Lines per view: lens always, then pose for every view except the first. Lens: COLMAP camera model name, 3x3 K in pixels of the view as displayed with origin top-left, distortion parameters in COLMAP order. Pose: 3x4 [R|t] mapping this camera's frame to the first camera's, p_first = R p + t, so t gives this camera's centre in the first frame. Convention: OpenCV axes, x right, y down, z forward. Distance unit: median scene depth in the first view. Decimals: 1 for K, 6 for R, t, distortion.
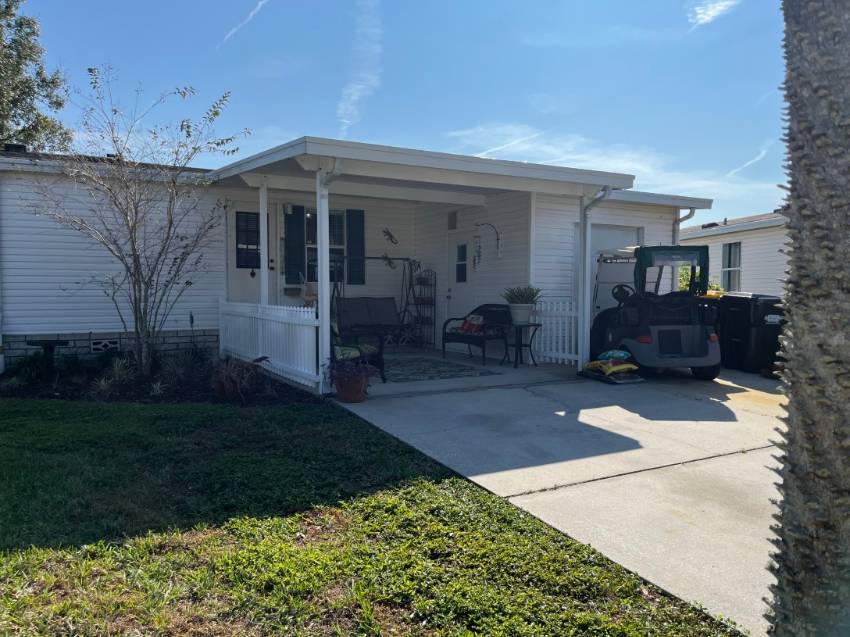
lens RADIAL K [[649.2, 0, 425.9], [0, 649.2, 319.0], [0, 0, 1]] dist [0.061391, -0.089090]
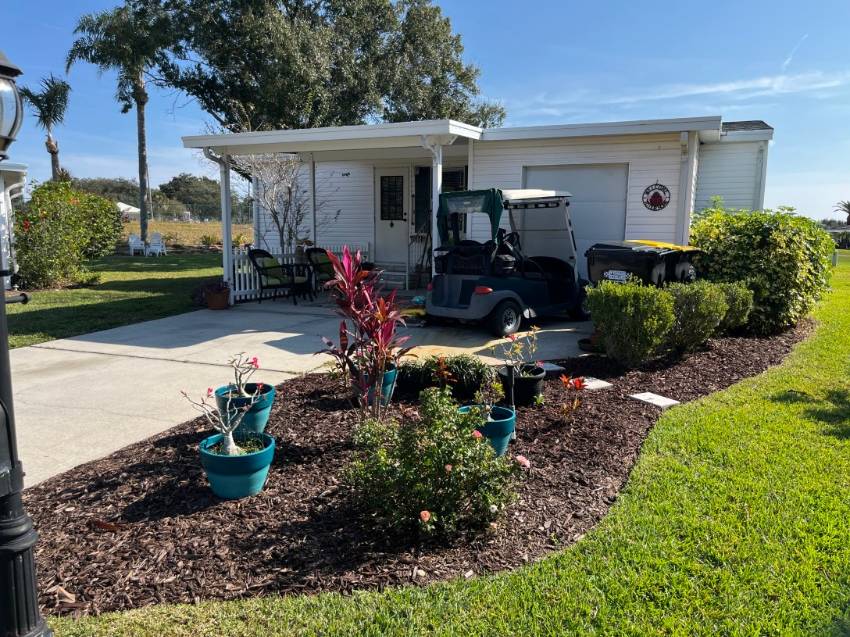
lens RADIAL K [[649.2, 0, 425.5], [0, 649.2, 319.5], [0, 0, 1]] dist [0.061391, -0.089090]
pose [[0.609418, 0.104321, -0.785956, 0.799957], [-0.043454, 0.994211, 0.098270, -0.011913], [0.791658, -0.025735, 0.610423, 0.266798]]
